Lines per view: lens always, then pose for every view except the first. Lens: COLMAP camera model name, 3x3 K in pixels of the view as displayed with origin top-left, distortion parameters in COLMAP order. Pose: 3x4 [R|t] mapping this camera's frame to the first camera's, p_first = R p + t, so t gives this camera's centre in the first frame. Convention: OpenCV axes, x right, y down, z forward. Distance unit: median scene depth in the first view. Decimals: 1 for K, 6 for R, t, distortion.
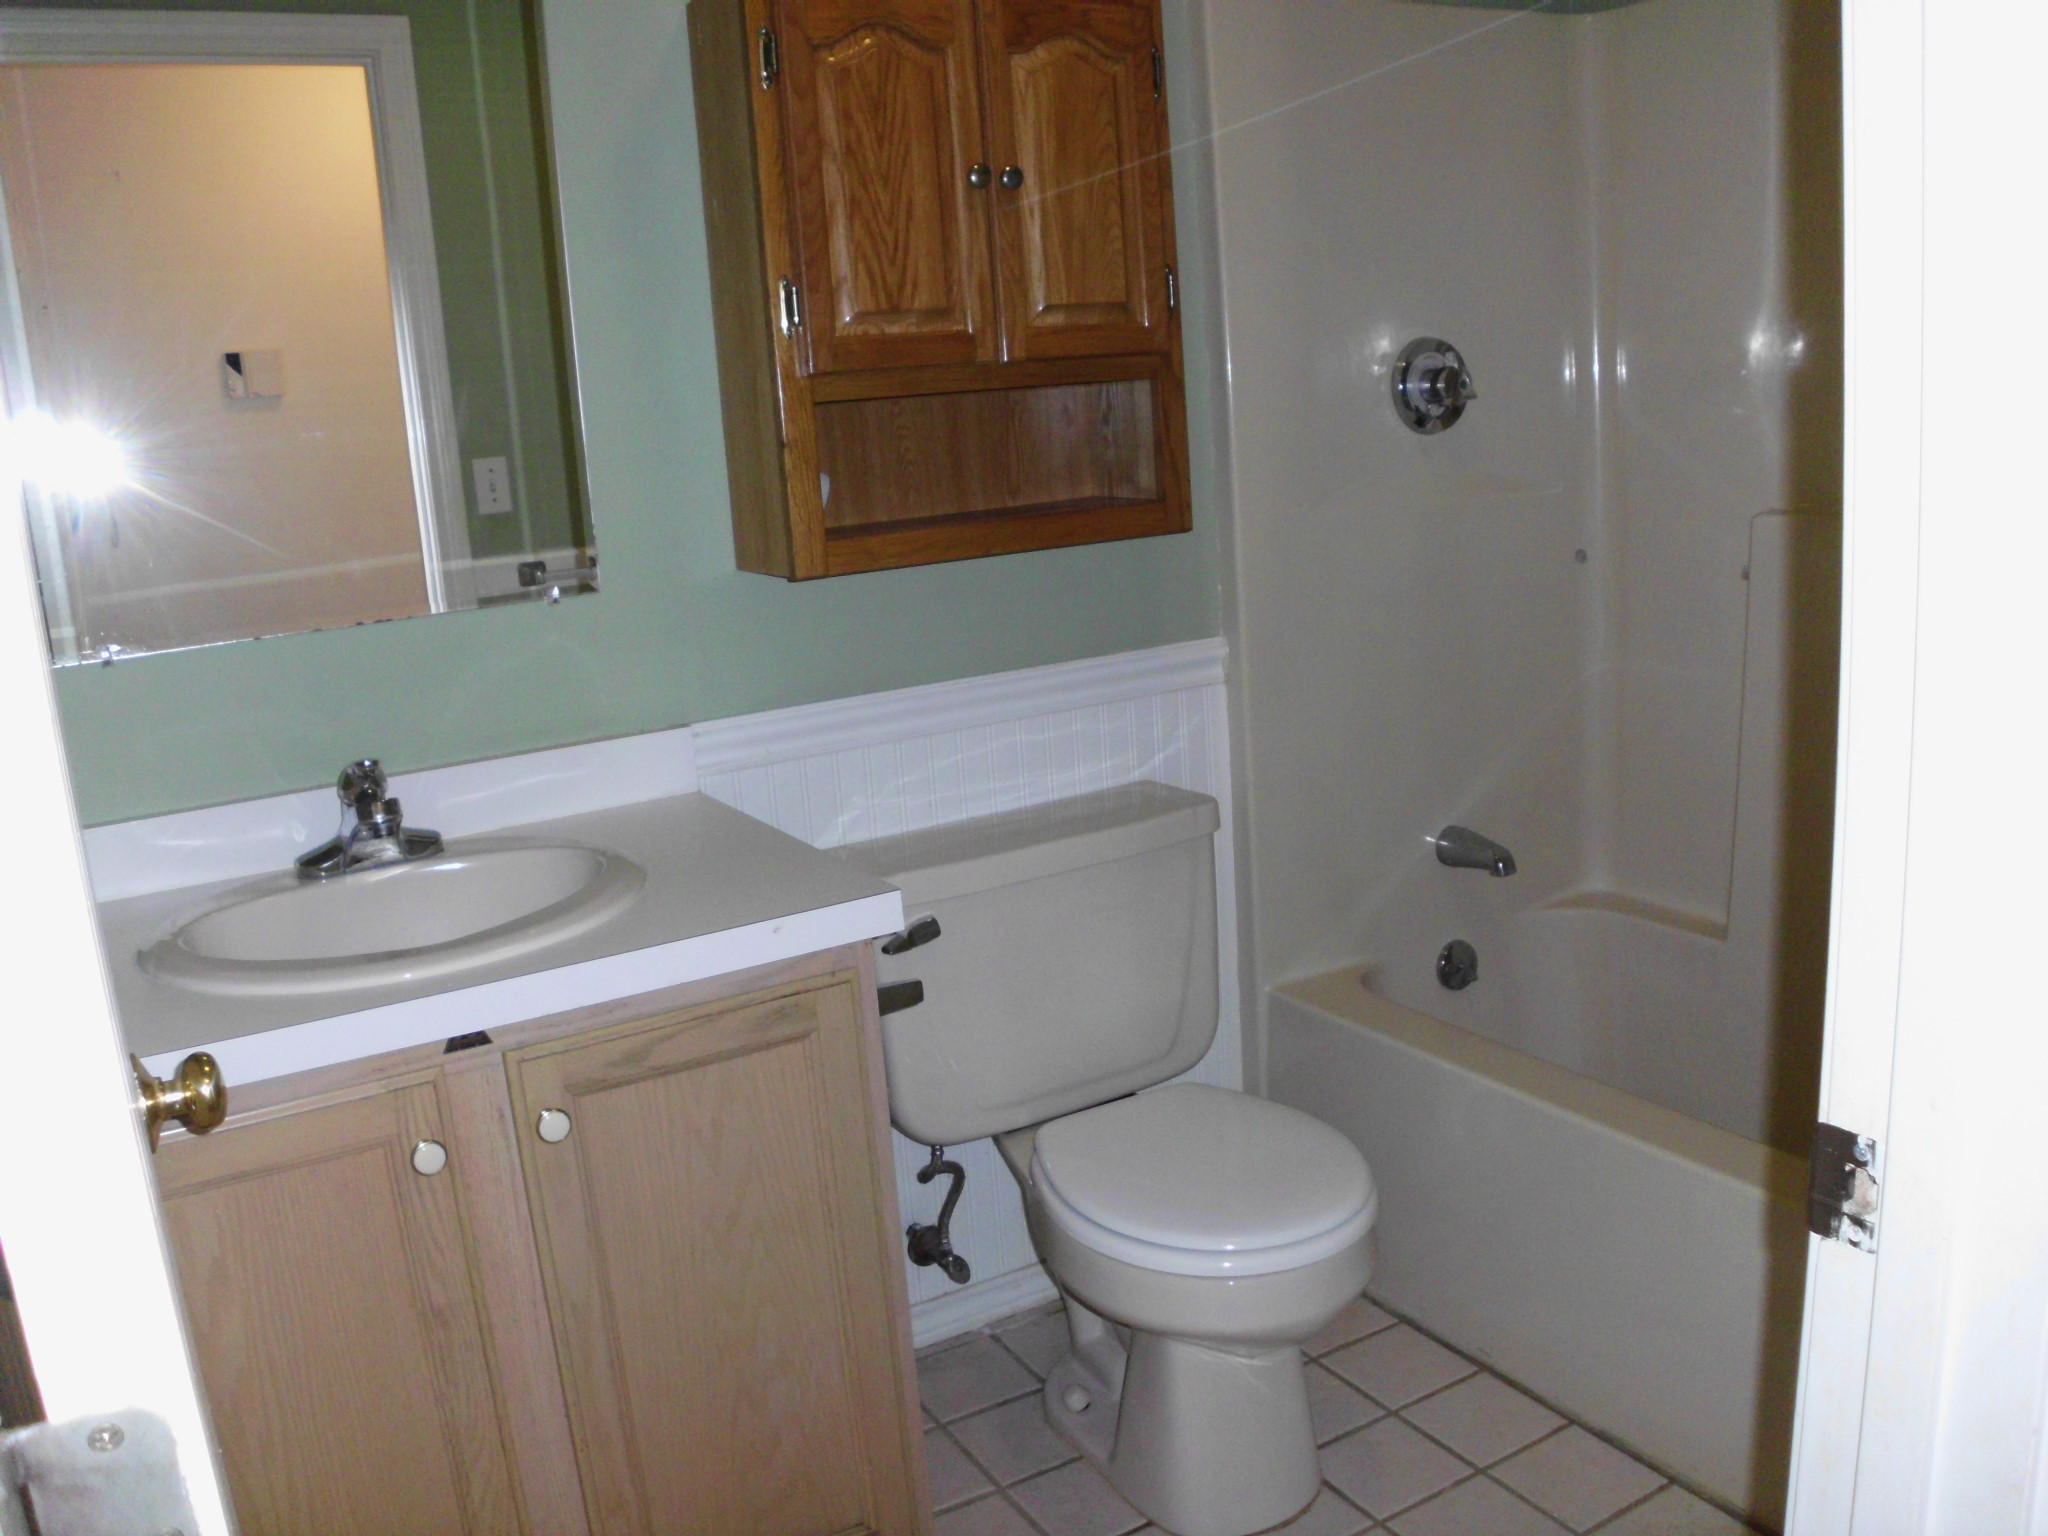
lens RADIAL K [[1712.8, 0, 1029.0], [0, 1712.8, 768.4], [0, 0, 1]] dist [-0.213936, 0.125906]
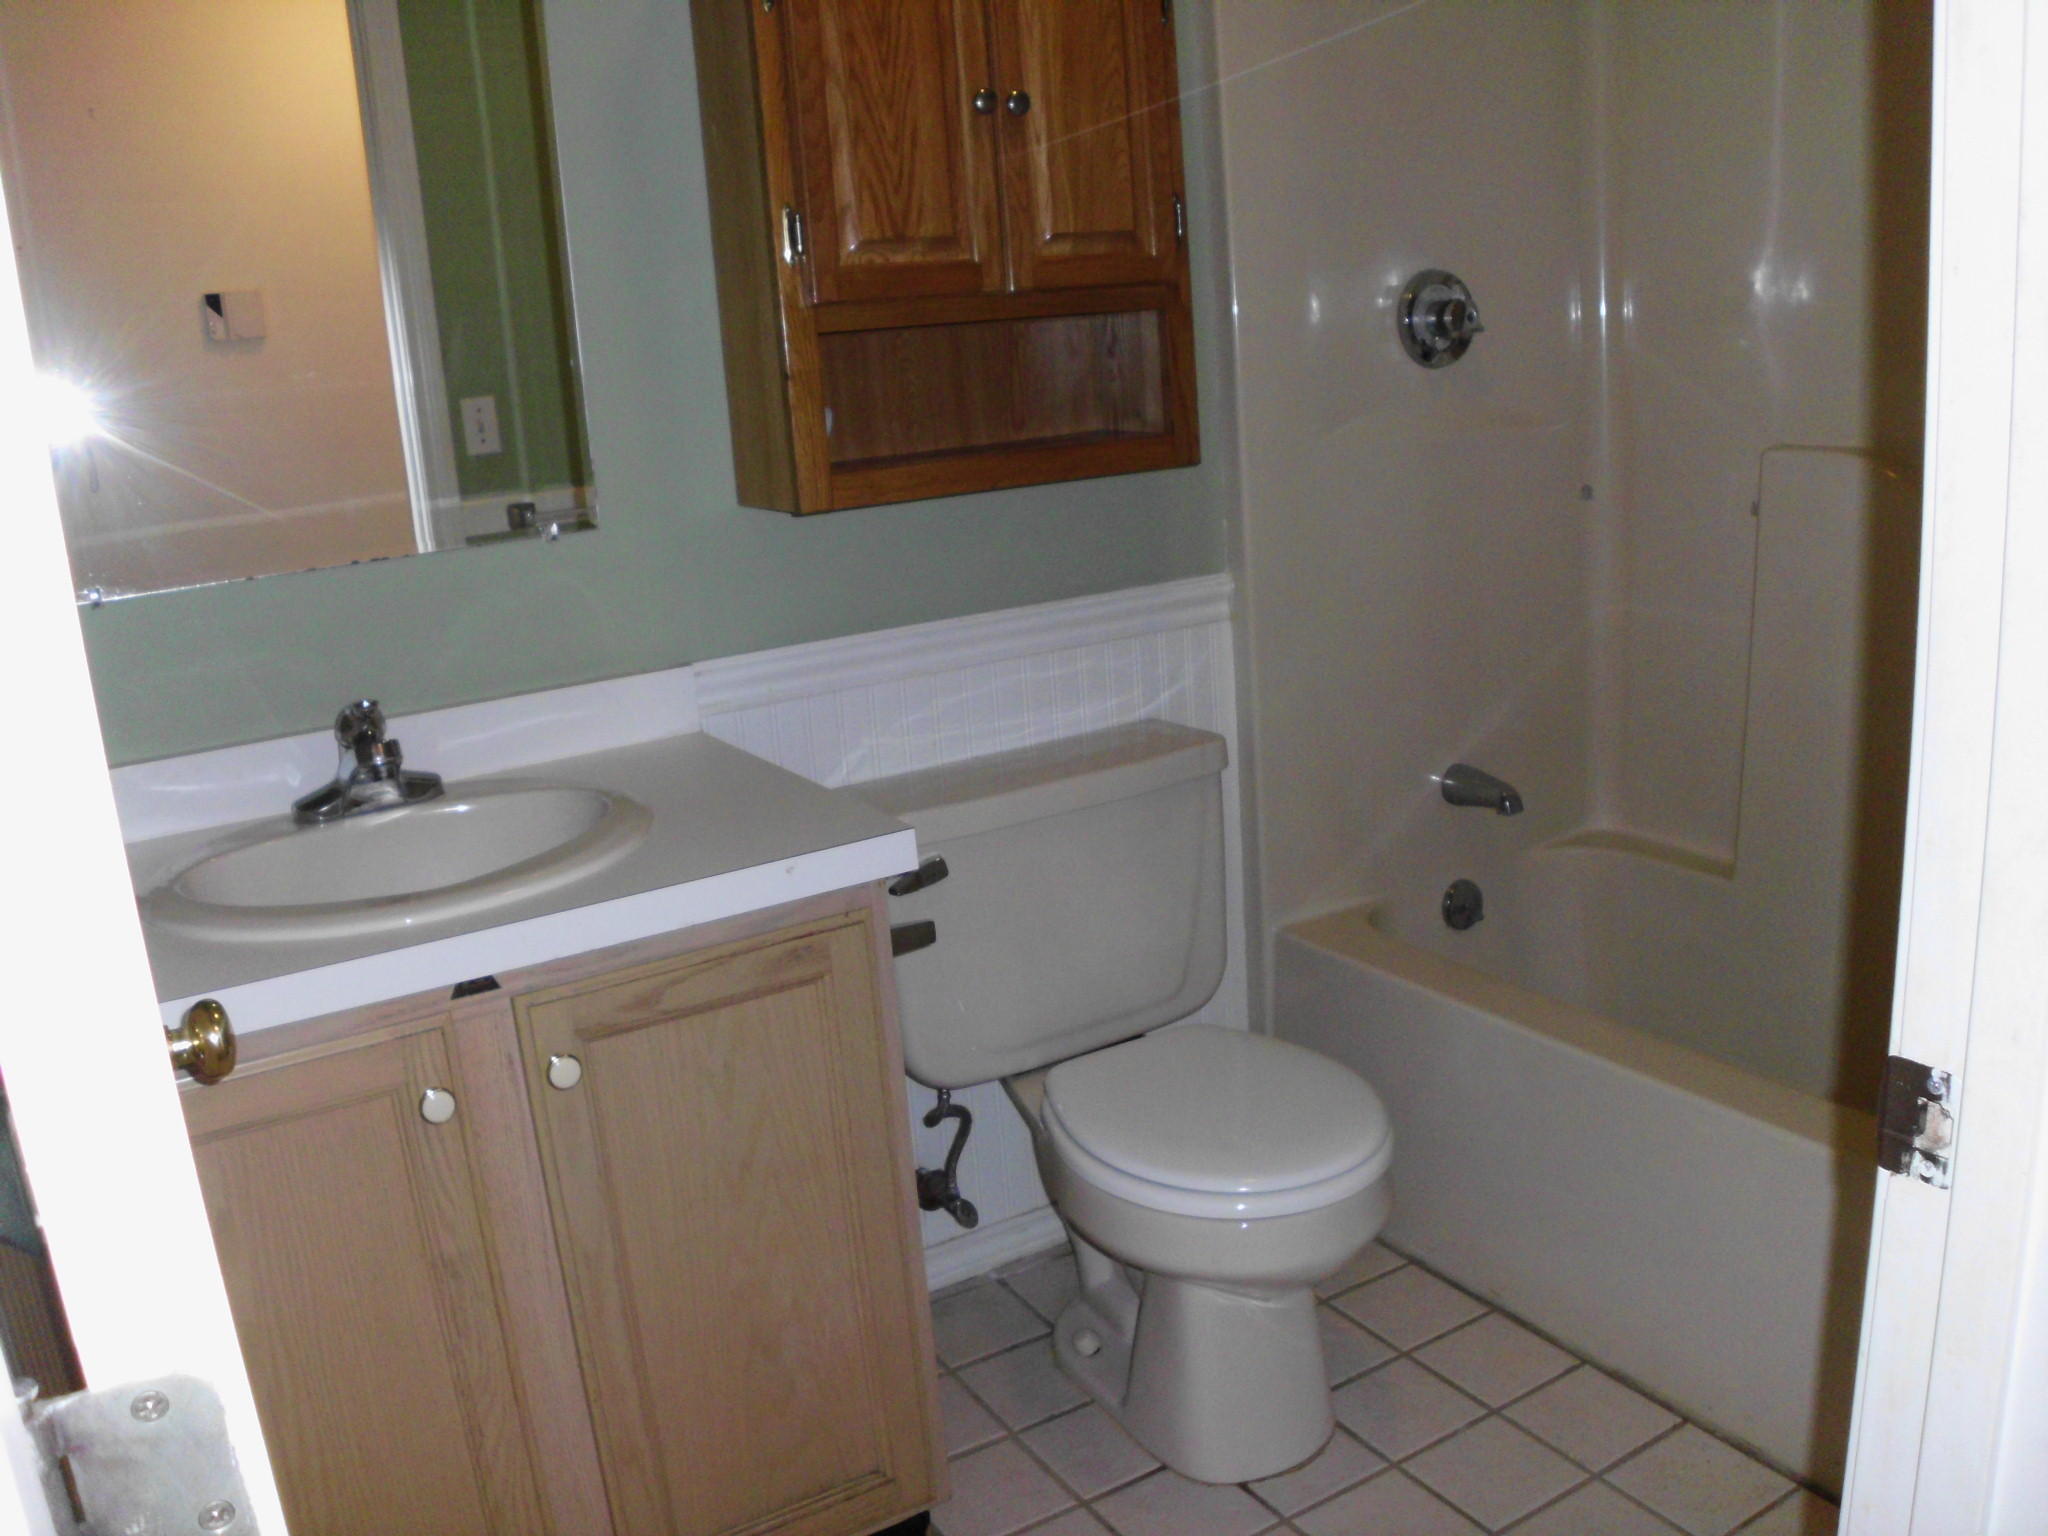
lens RADIAL K [[1712.8, 0, 1026.9], [0, 1712.8, 765.1], [0, 0, 1]] dist [-0.213936, 0.125906]
pose [[0.999939, -0.005552, 0.009527, -0.015914], [0.005261, 0.999529, 0.030246, 0.004360], [-0.009690, -0.030194, 0.999497, 0.015213]]
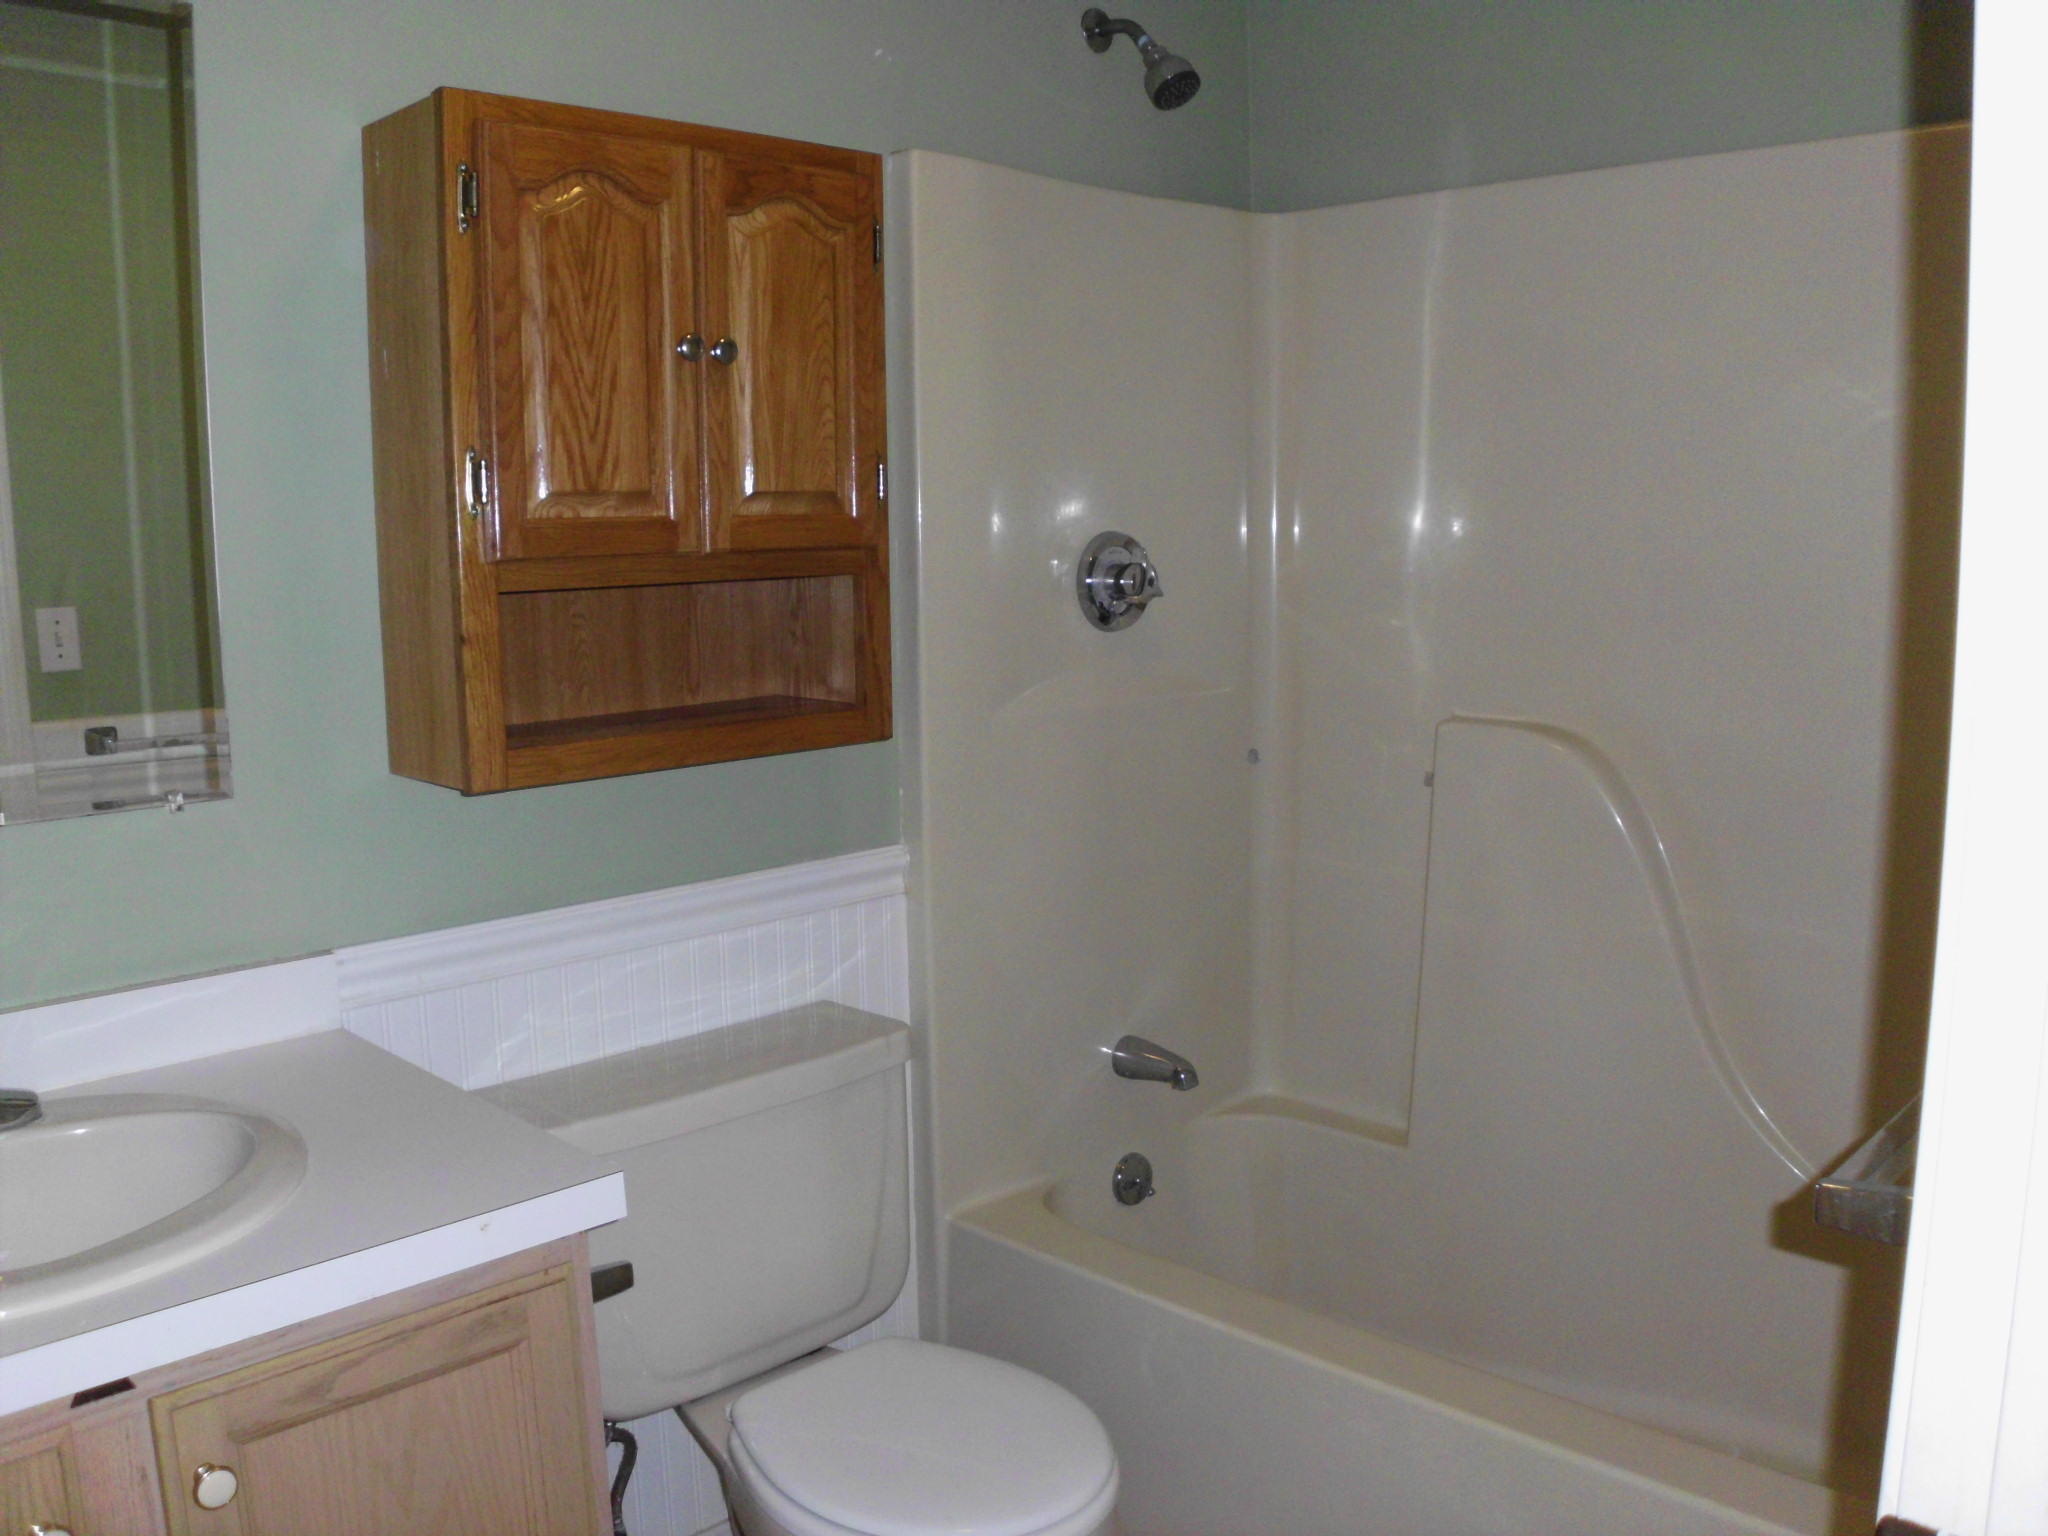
lens RADIAL K [[1712.8, 0, 1028.1], [0, 1712.8, 770.7], [0, 0, 1]] dist [-0.213936, 0.125906]
pose [[0.964996, 0.018673, 0.261600, -0.082086], [0.003395, 0.996489, -0.083653, -0.047406], [-0.262243, 0.081612, 0.961544, 0.094151]]
